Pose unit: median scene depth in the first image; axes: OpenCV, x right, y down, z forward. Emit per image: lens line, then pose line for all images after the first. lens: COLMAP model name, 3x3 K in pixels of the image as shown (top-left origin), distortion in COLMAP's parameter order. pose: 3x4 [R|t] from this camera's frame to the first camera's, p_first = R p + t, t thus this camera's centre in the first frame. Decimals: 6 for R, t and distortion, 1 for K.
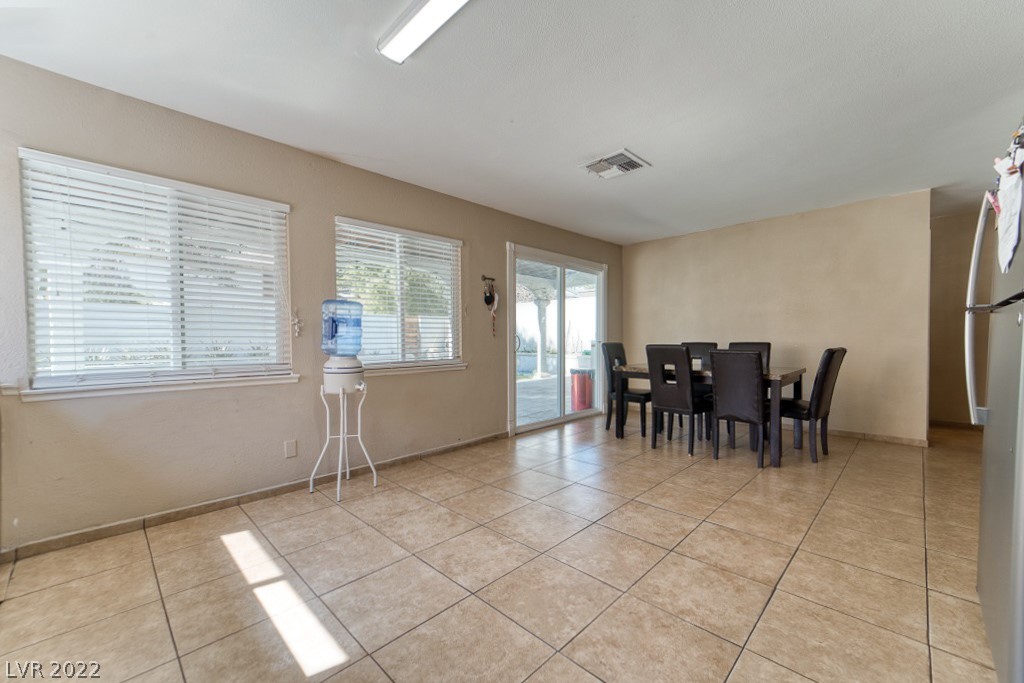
lens RADIAL K [[412.0, 0, 515.8], [0, 412.0, 346.1], [0, 0, 1]] dist [0.001849, 0.000003]
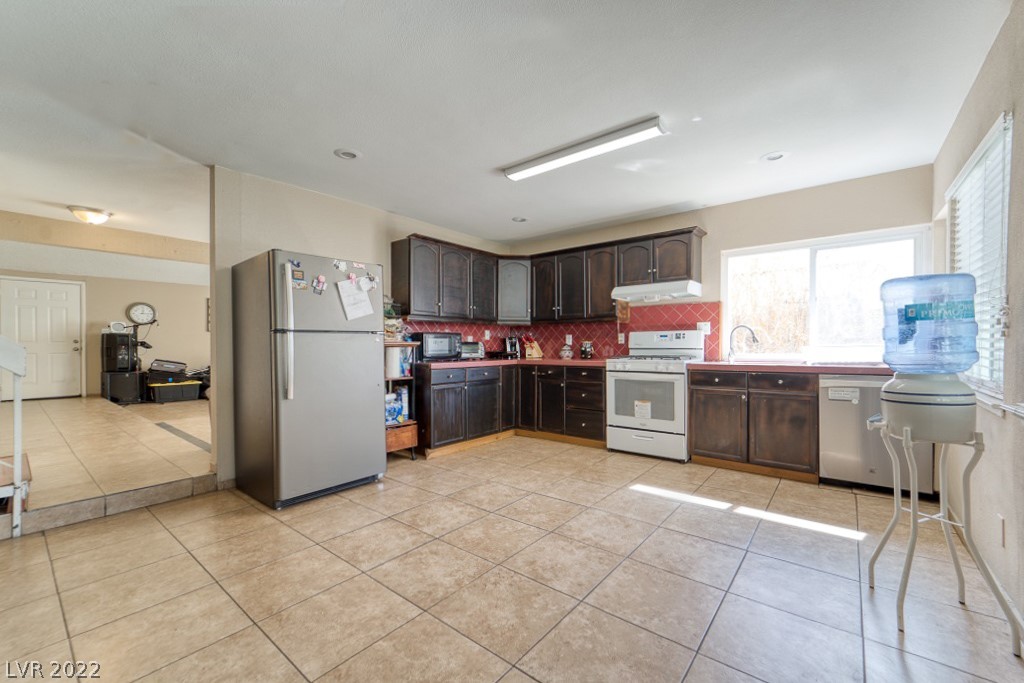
lens RADIAL K [[412.0, 0, 515.8], [0, 412.0, 346.1], [0, 0, 1]] dist [0.001849, 0.000003]
pose [[-0.995269, 0.011933, -0.096421, 0.232104], [0.009794, 0.999696, 0.022628, -0.037957], [0.096662, 0.021577, -0.995083, 1.839361]]
